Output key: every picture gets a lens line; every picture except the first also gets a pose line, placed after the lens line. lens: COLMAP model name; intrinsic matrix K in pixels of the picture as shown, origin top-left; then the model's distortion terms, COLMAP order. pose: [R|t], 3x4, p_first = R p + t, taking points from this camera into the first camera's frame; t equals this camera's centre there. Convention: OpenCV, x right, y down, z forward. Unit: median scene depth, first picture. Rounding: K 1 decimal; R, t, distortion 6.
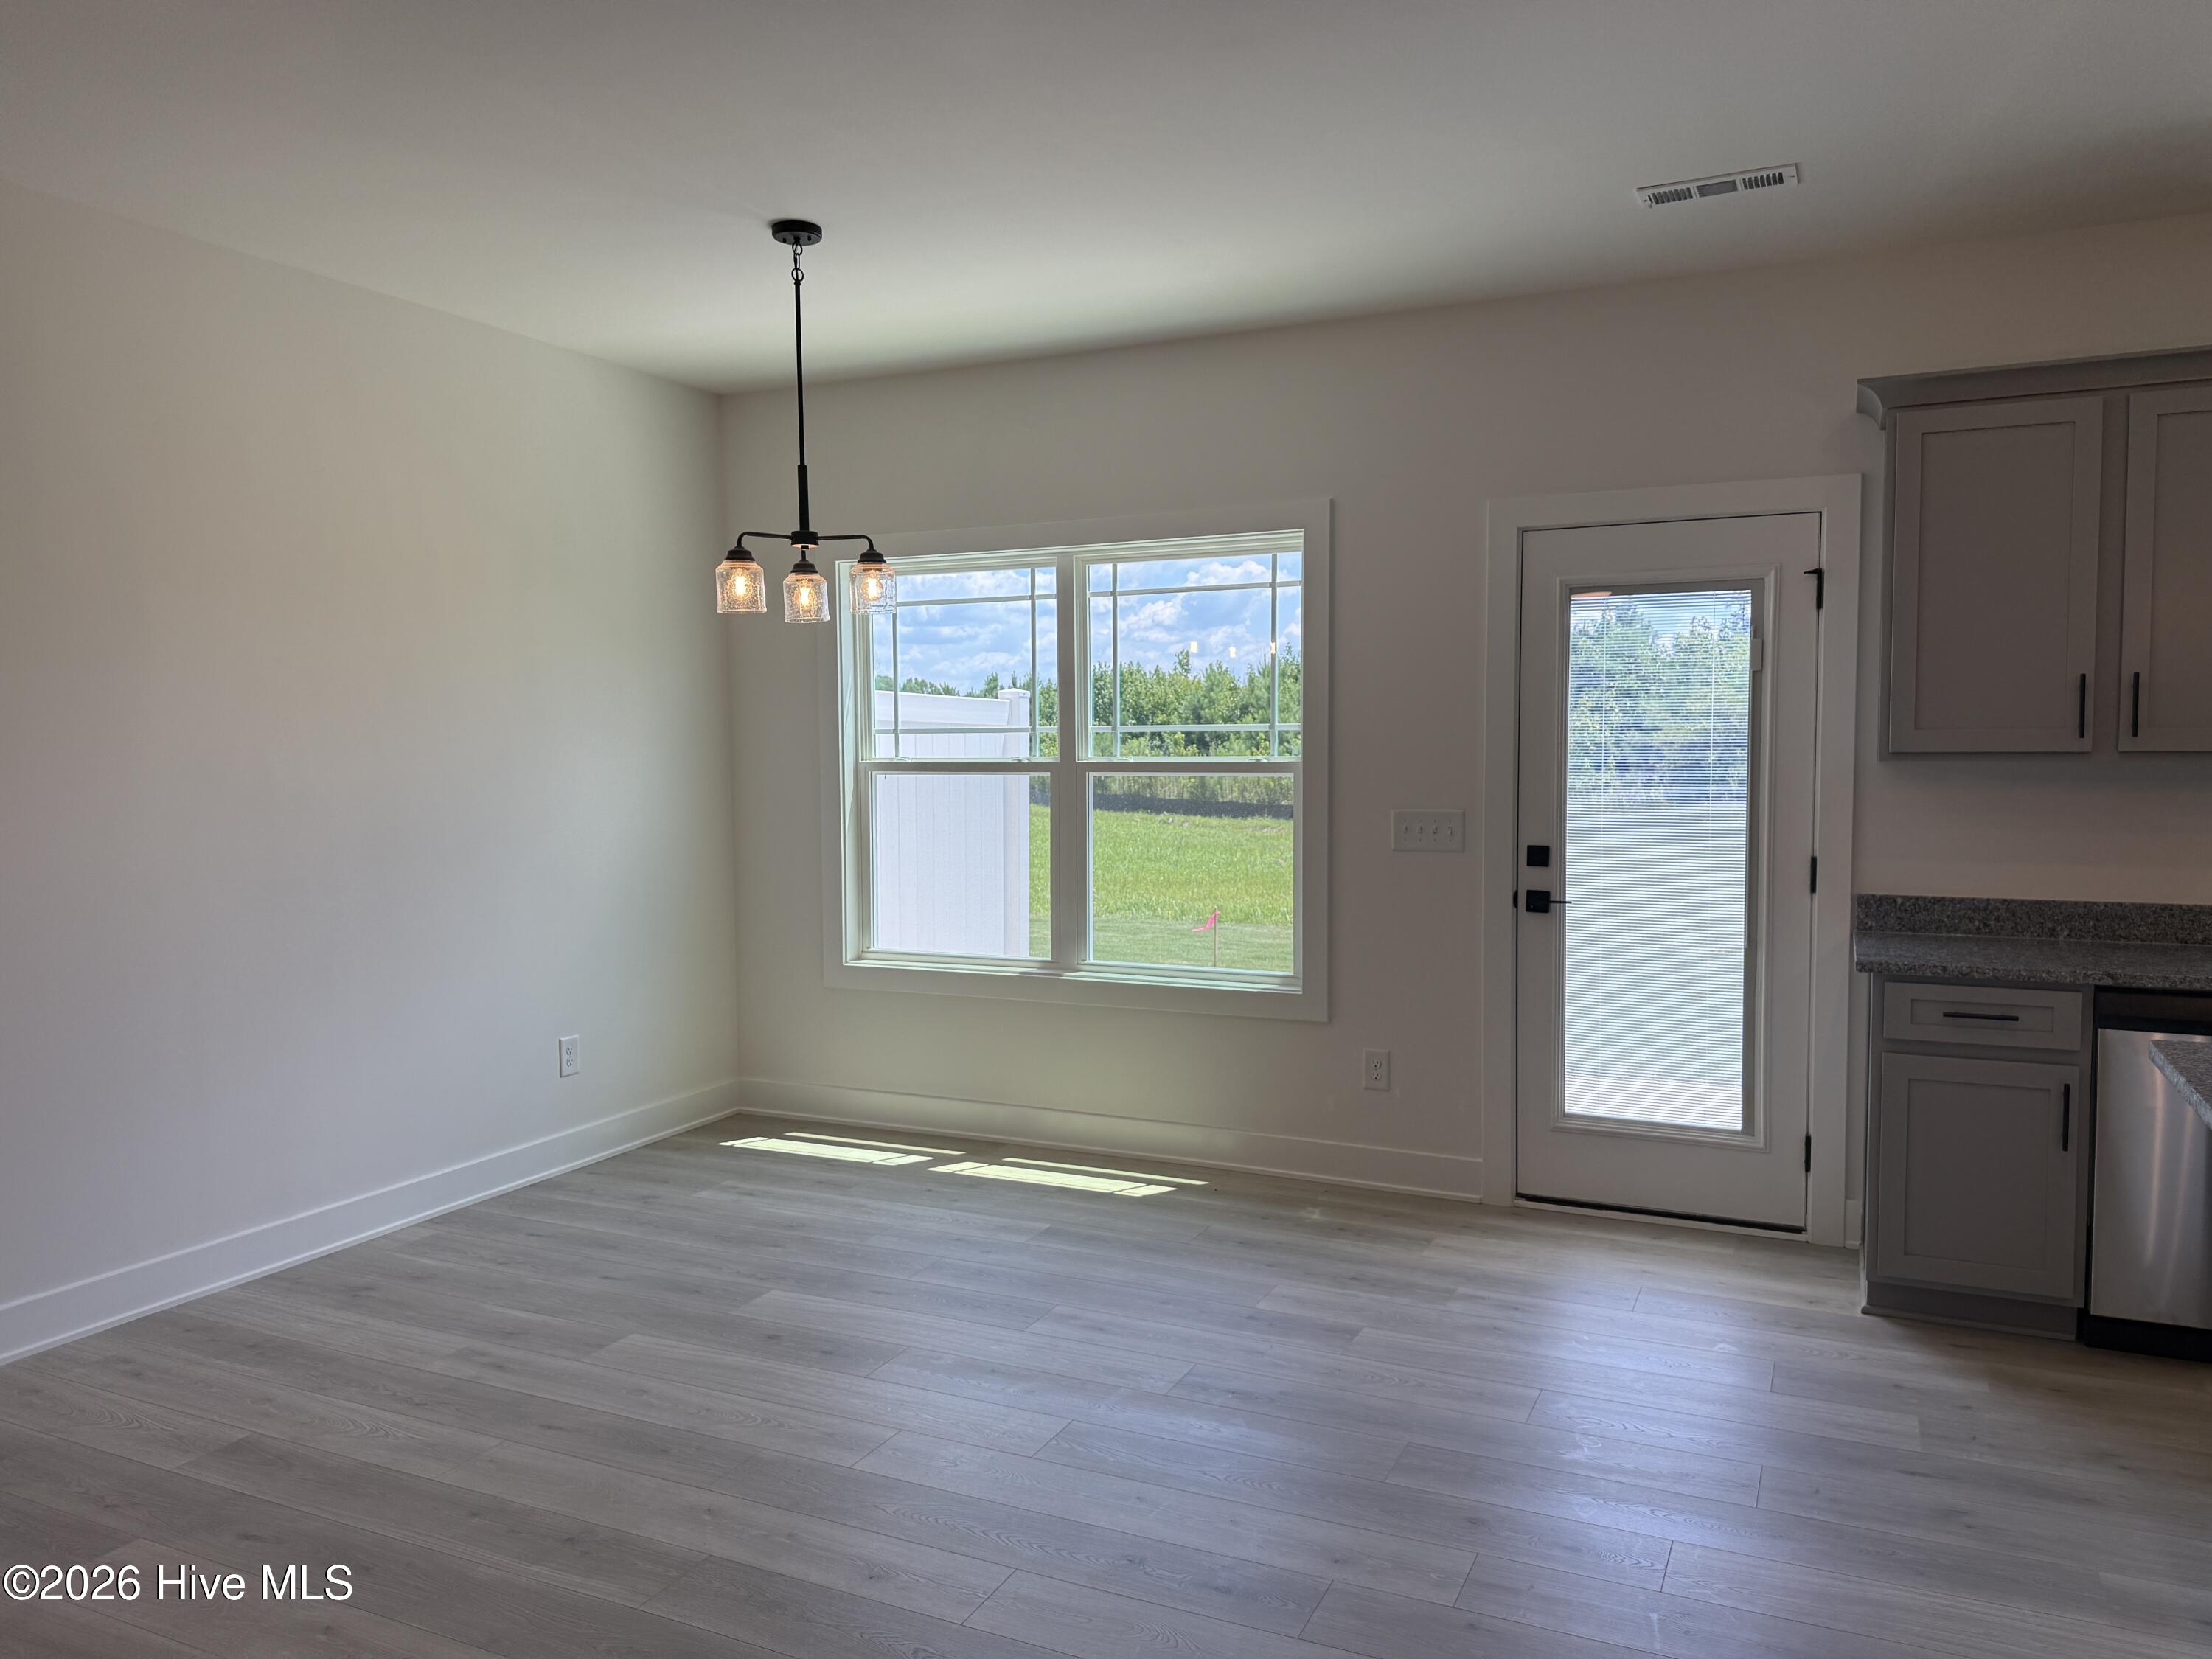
lens RADIAL K [[1498.5, 0, 1109.4], [0, 1498.5, 843.0], [0, 0, 1]] dist [-0.032410, 0.001646]
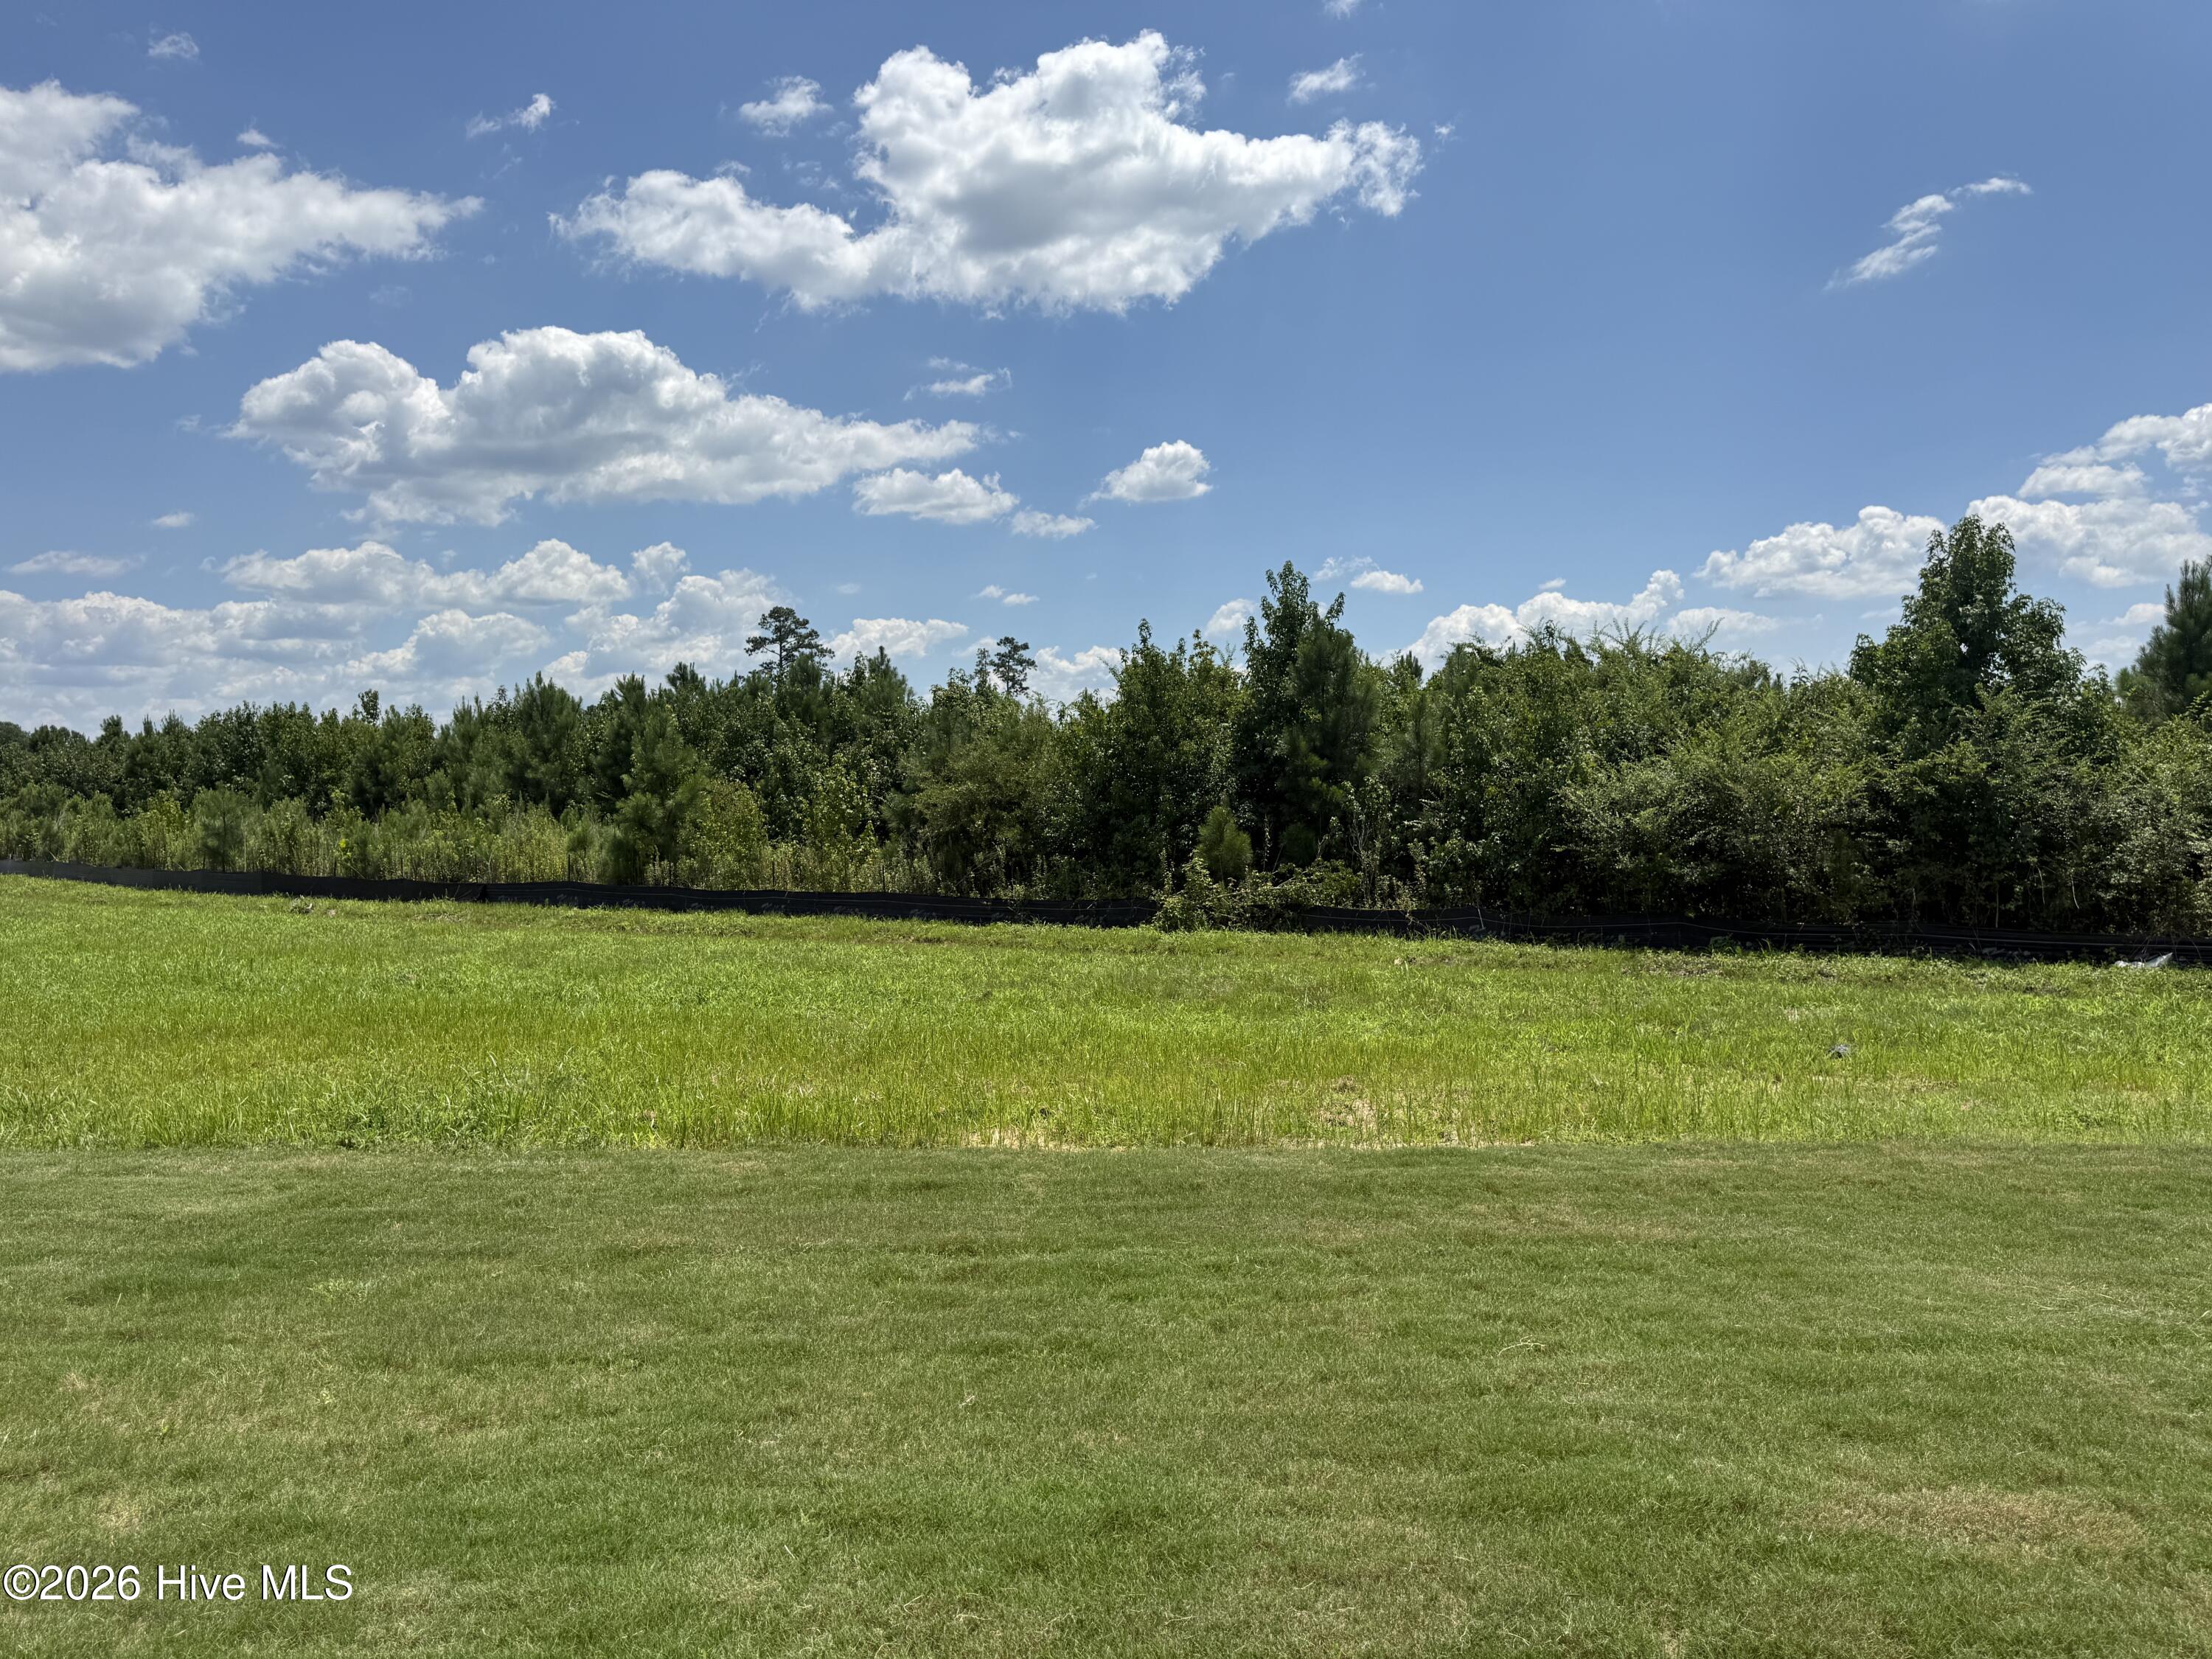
lens RADIAL K [[1545.6, 0, 1106.0], [0, 1545.6, 829.5], [0, 0, 1]] dist [0.095898, -0.144903]
pose [[0.889265, -0.008002, 0.457323, 0.037477], [0.030081, 0.998706, -0.041018, -0.009847], [-0.456403, 0.050232, 0.888354, 0.110216]]
